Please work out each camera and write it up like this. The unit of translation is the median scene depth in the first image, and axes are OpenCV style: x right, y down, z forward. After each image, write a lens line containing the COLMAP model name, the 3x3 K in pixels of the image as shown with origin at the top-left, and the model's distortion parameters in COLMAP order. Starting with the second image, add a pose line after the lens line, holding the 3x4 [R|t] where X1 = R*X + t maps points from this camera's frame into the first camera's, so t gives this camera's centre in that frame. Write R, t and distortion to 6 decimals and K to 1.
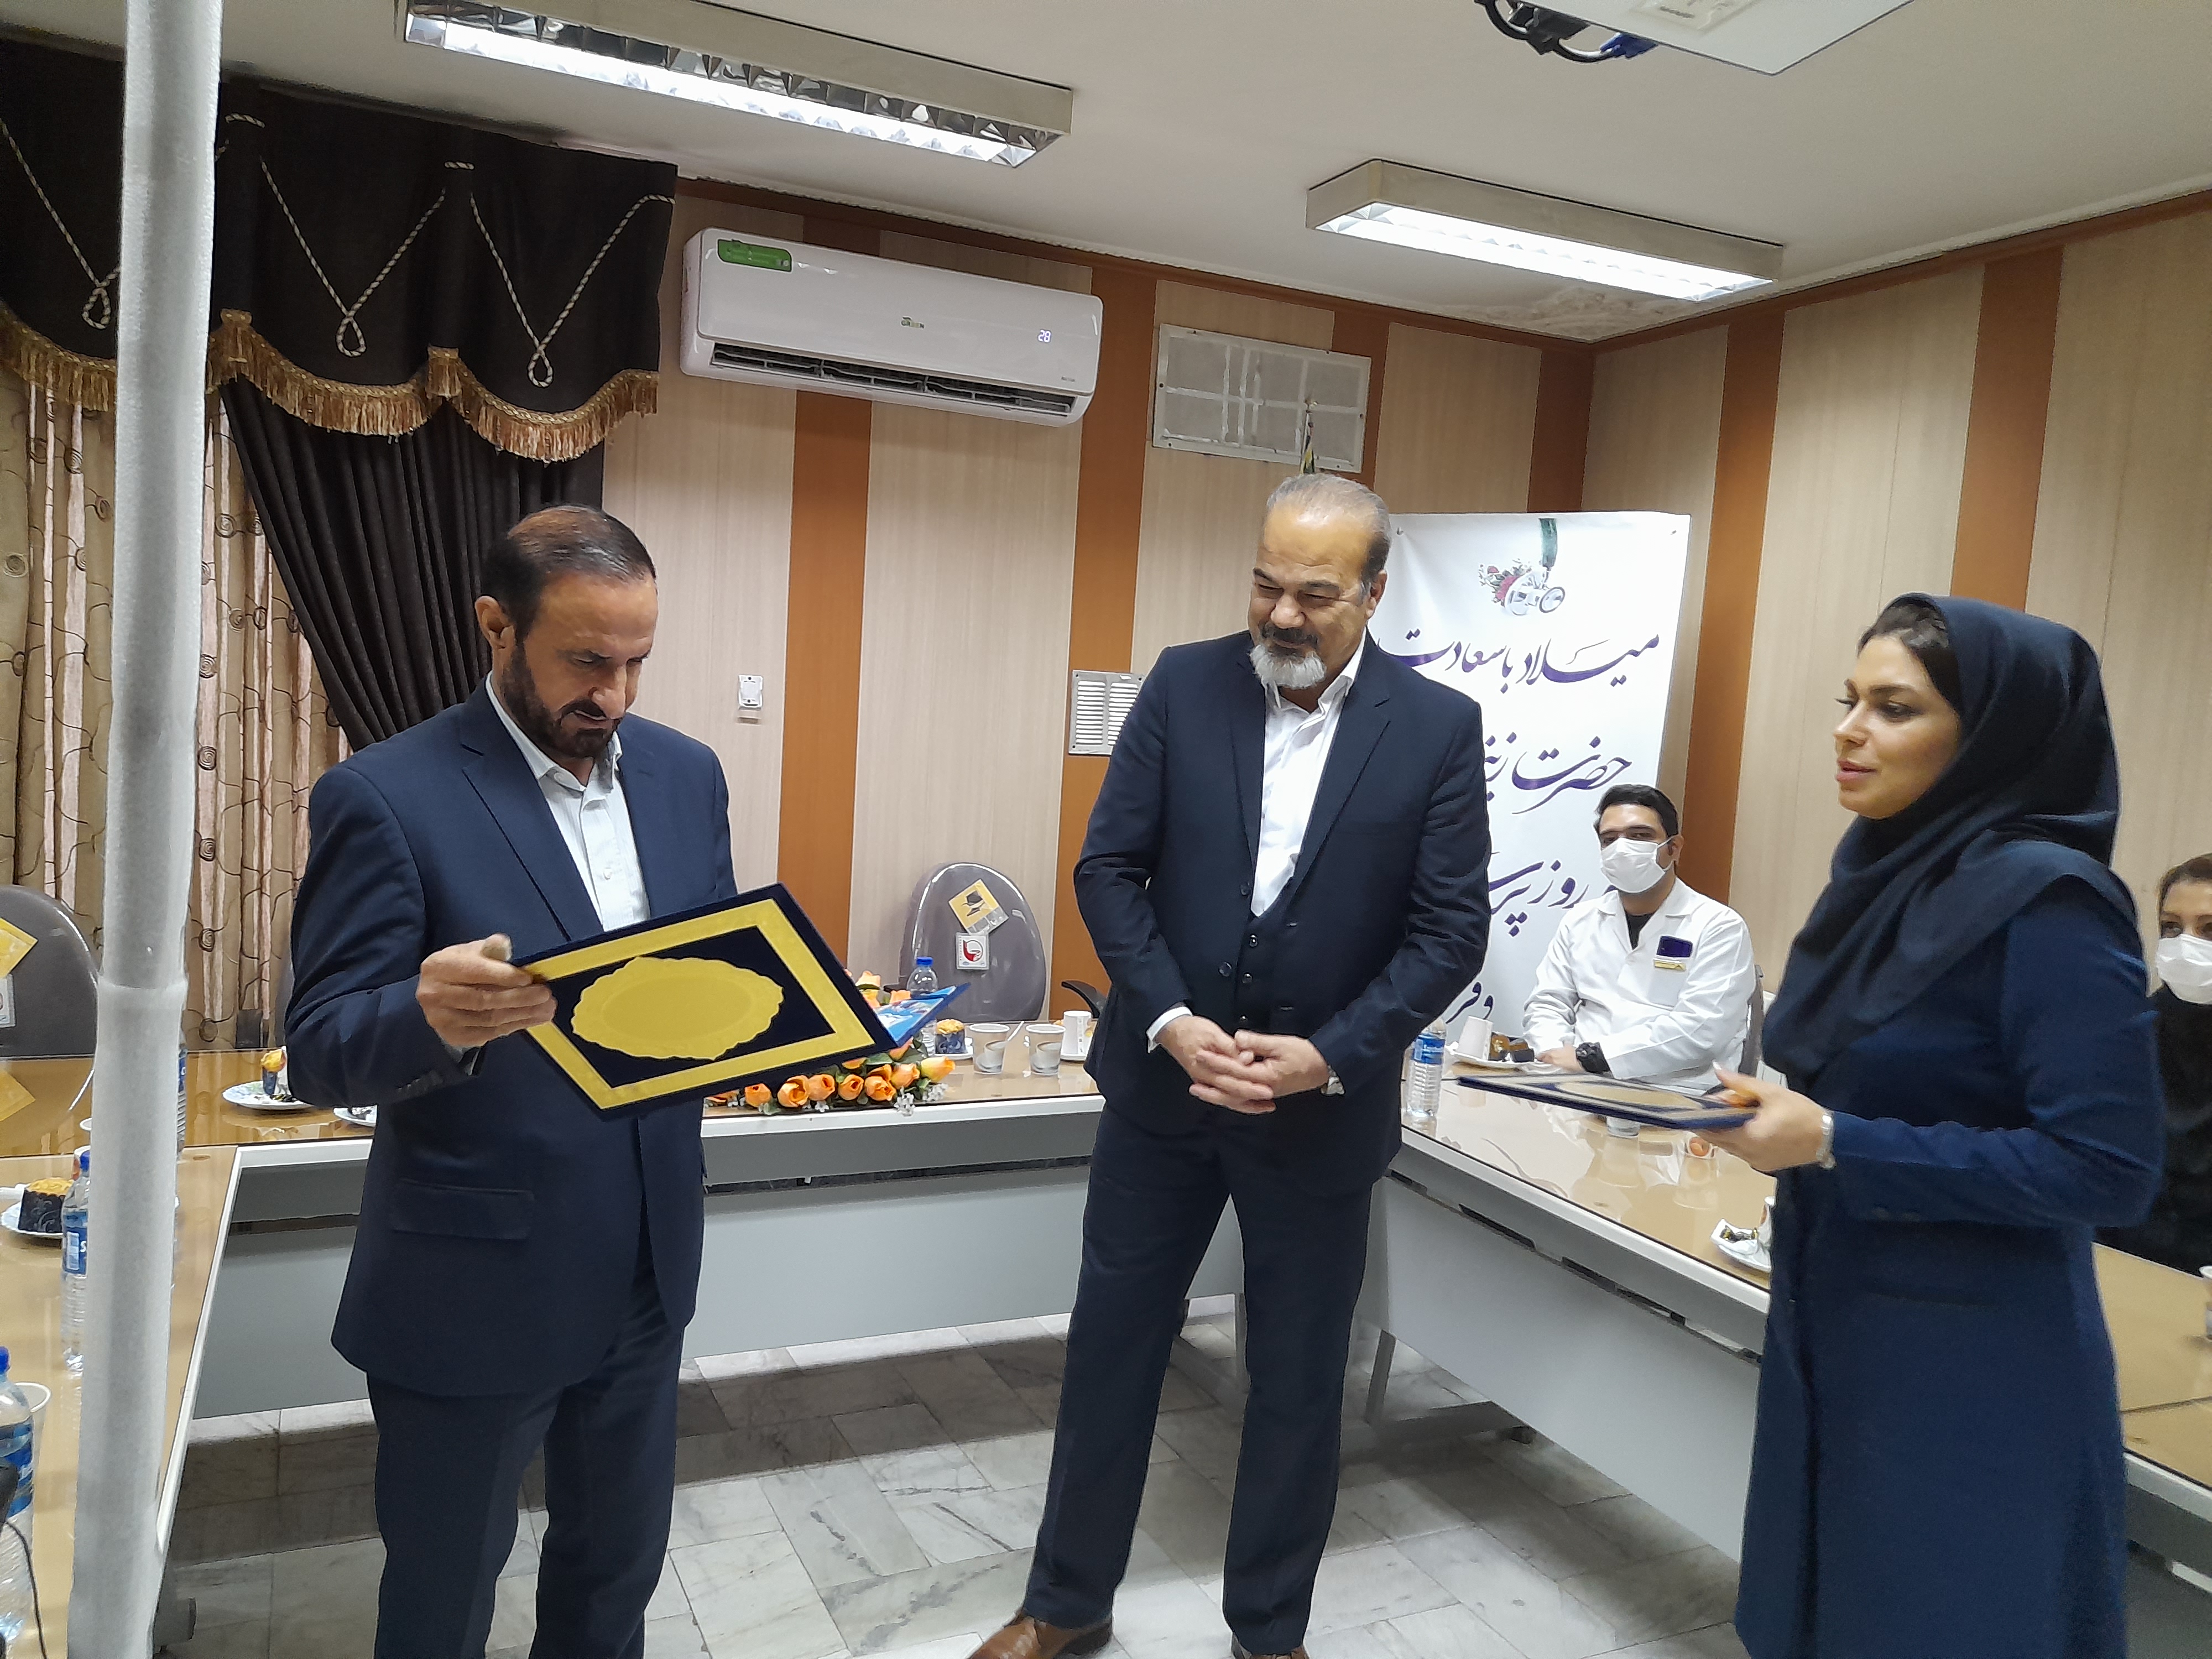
lens RADIAL K [[1600.4, 0, 1059.5], [0, 1600.4, 847.2], [0, 0, 1]] dist [0.057611, -0.041773]
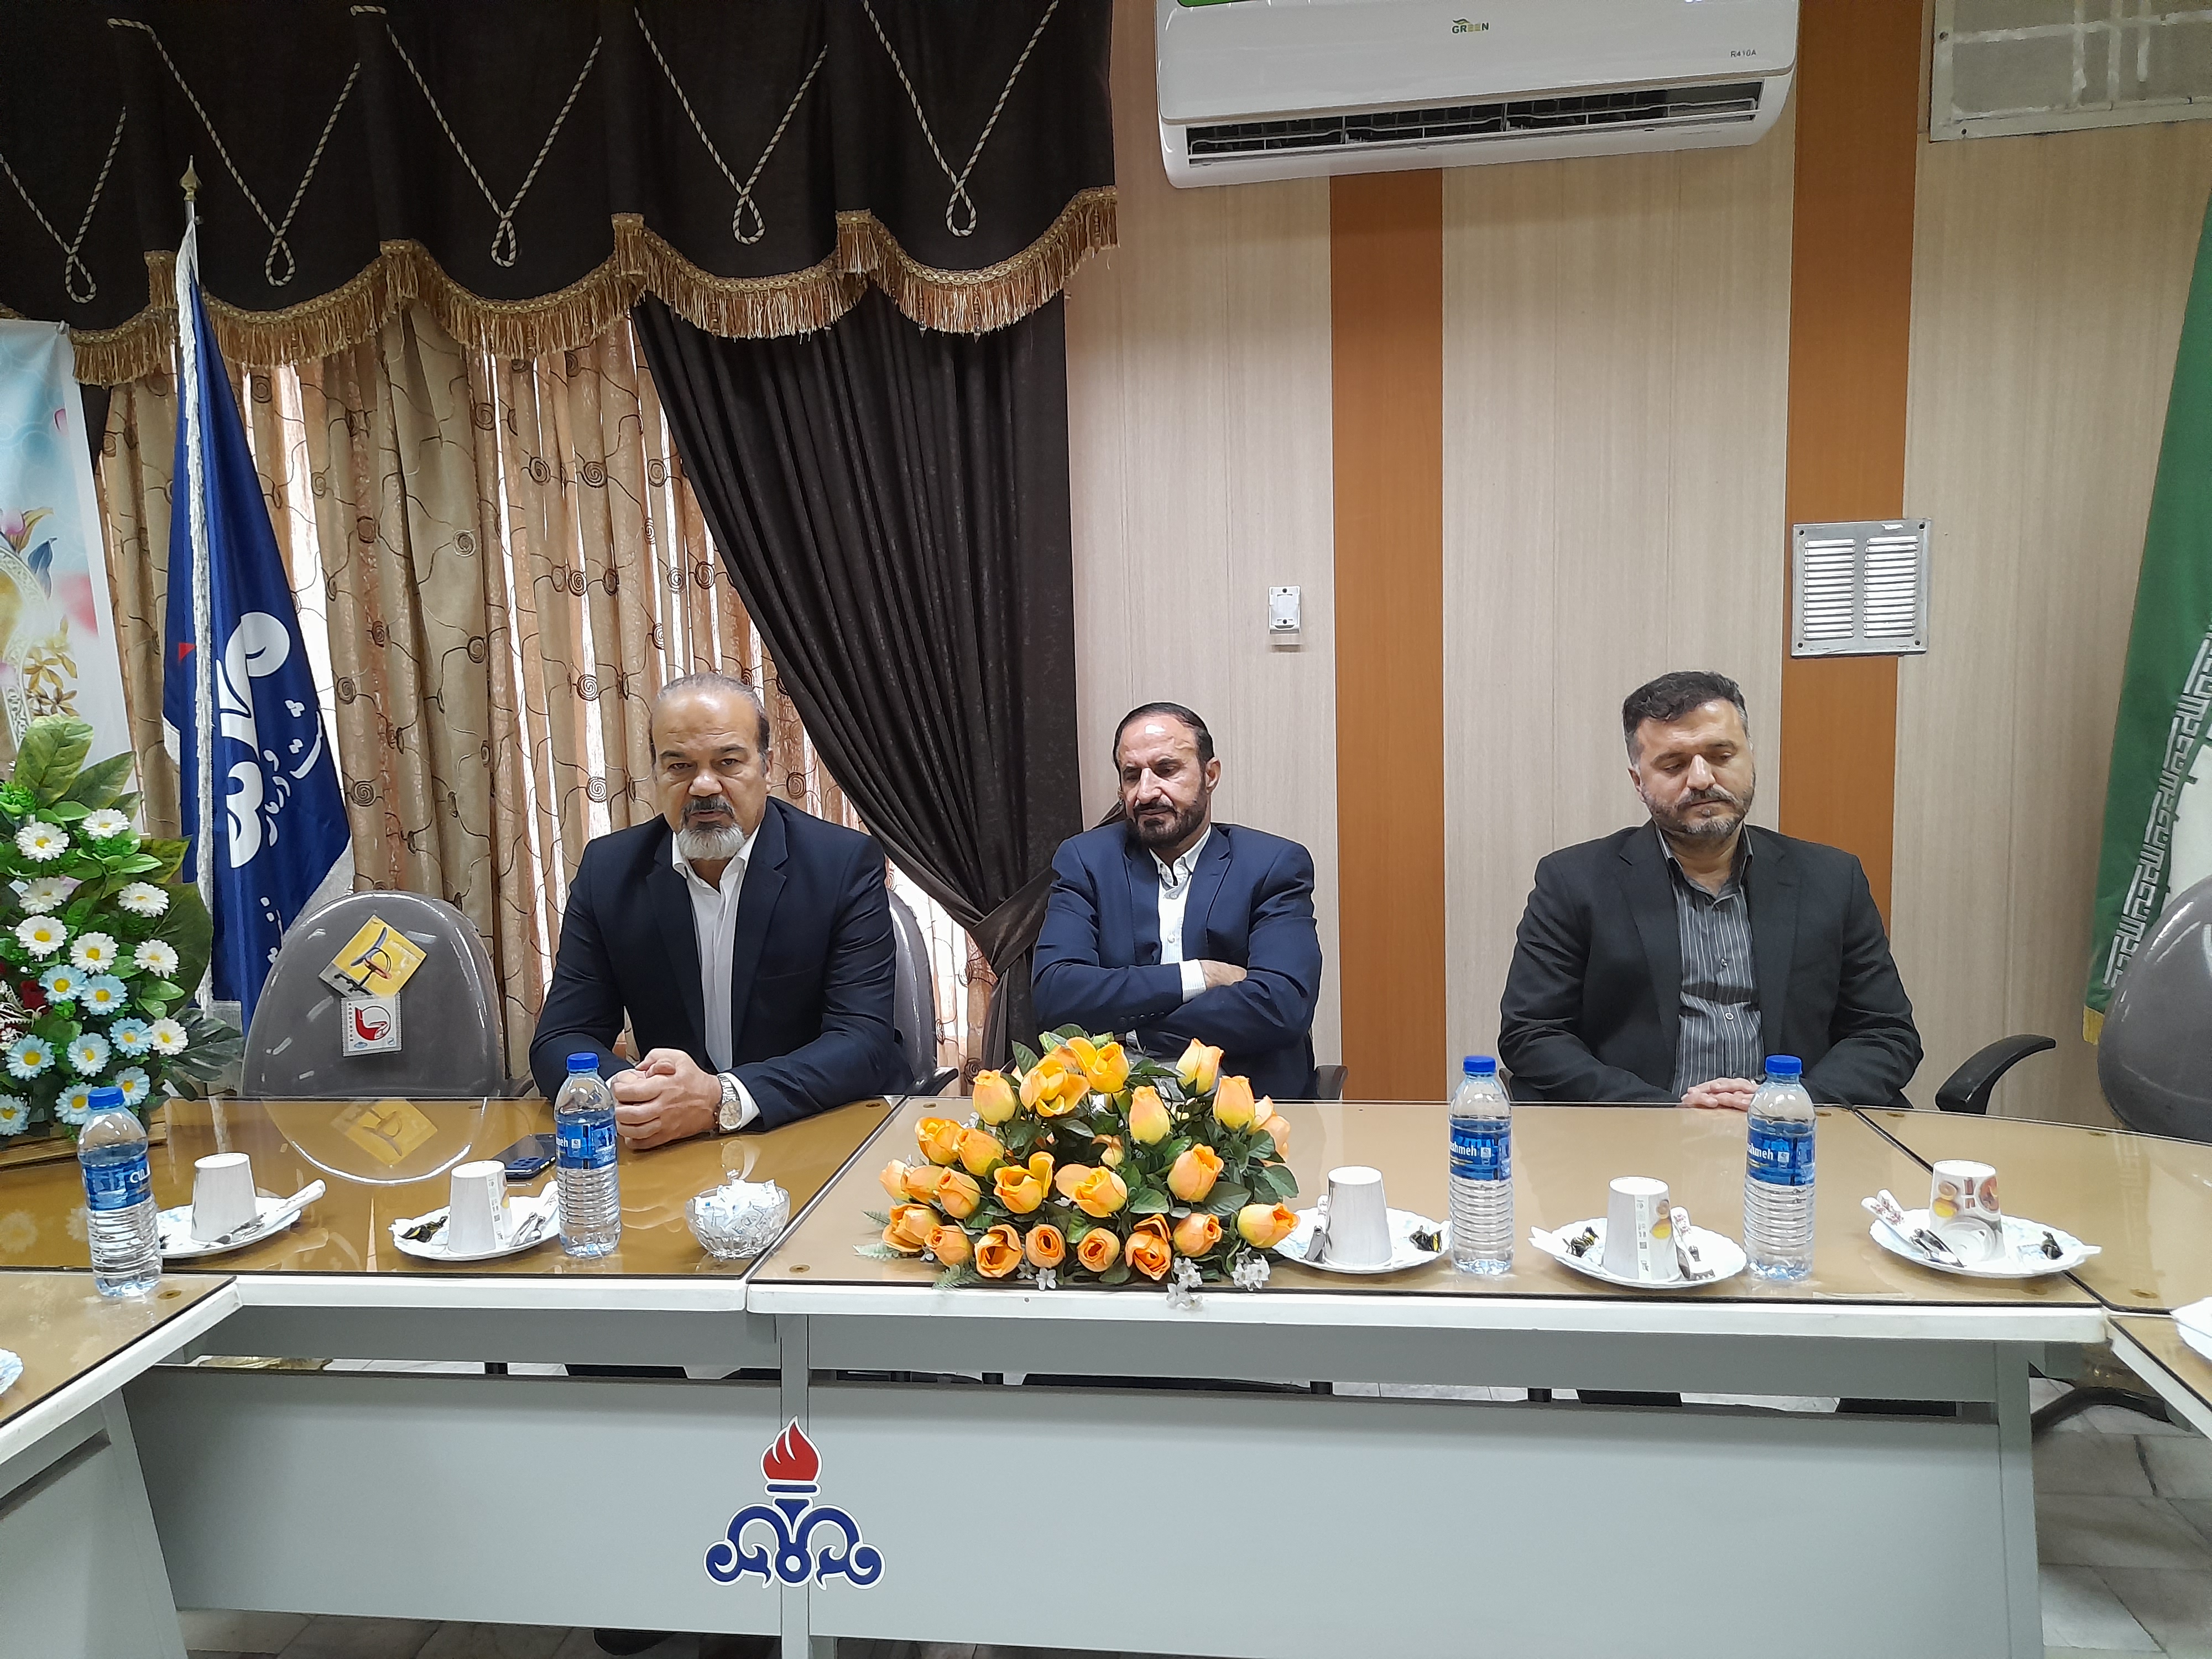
lens RADIAL K [[1600.4, 0, 1091.6], [0, 1600.4, 841.6], [0, 0, 1]] dist [0.057611, -0.041773]
pose [[0.848780, -0.018163, -0.528435, 0.132026], [0.033764, 0.999232, 0.019887, -0.008730], [0.527668, -0.034722, 0.848741, 0.362739]]
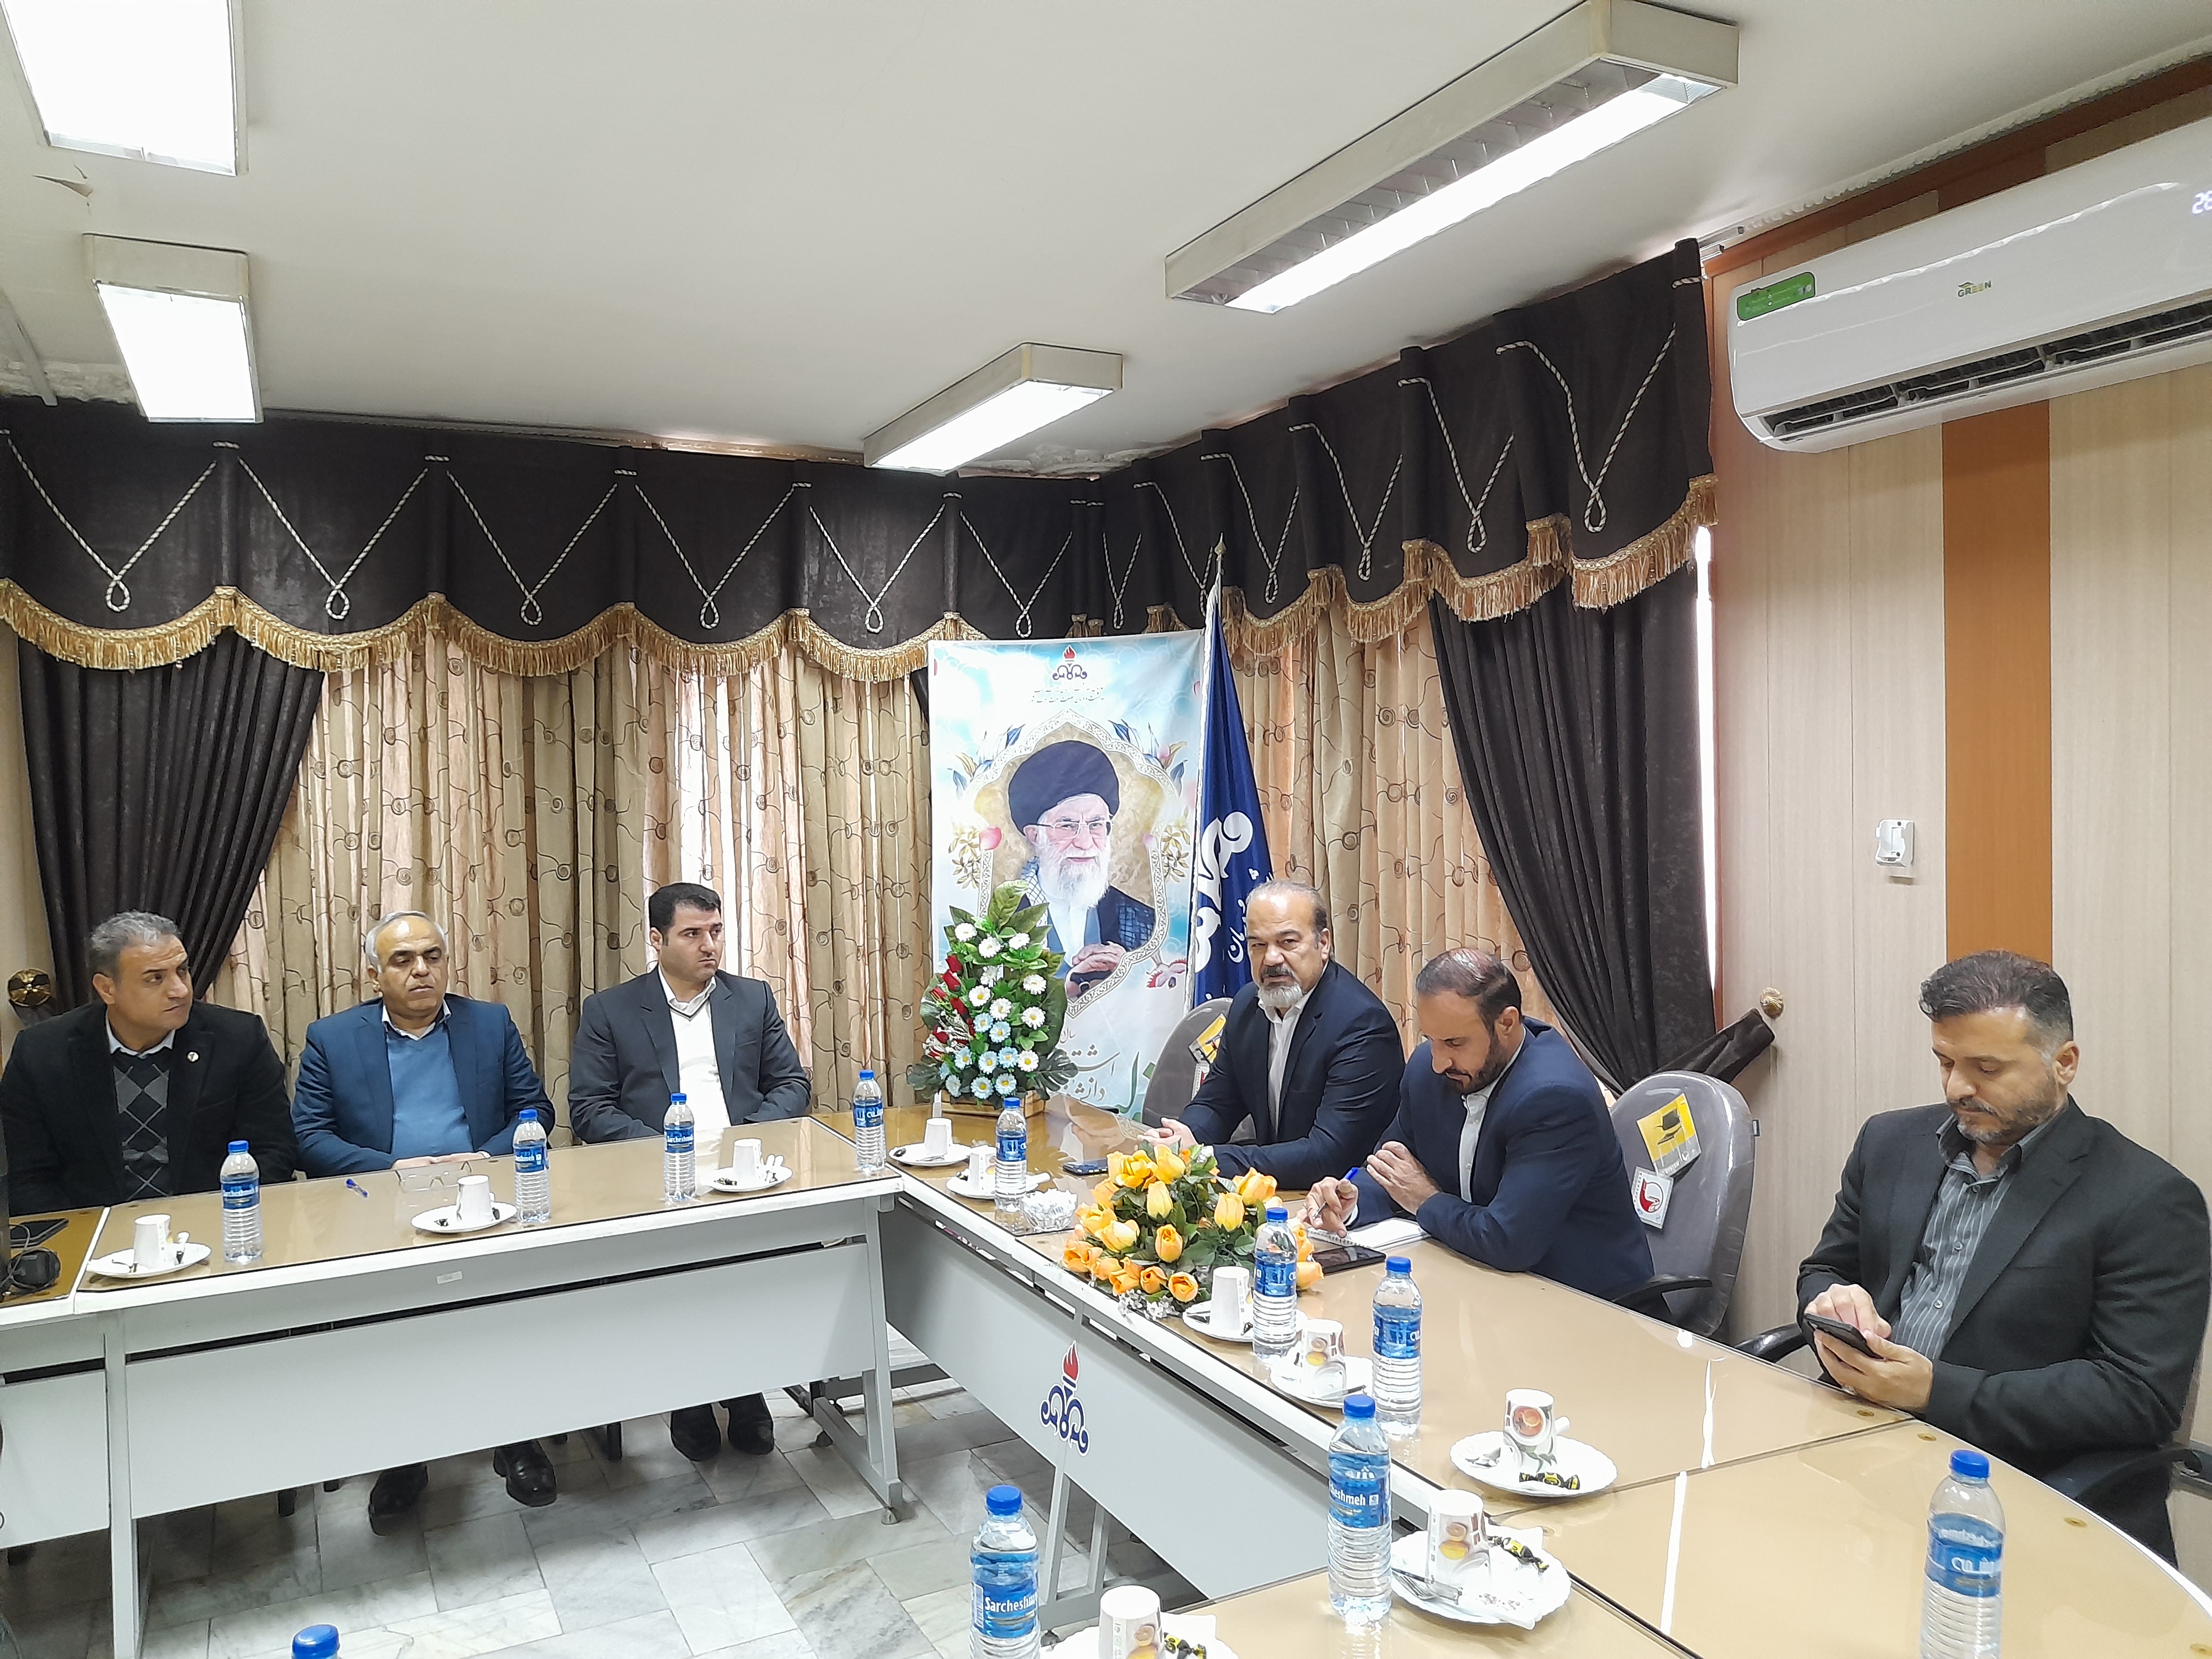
lens RADIAL K [[1600.4, 0, 1089.1], [0, 1600.4, 846.3], [0, 0, 1]] dist [0.057611, -0.041773]
pose [[0.052325, -0.020828, -0.998413, 0.595519], [-0.071562, 0.997134, -0.024552, -0.055794], [0.996063, 0.072733, 0.050685, 0.660762]]
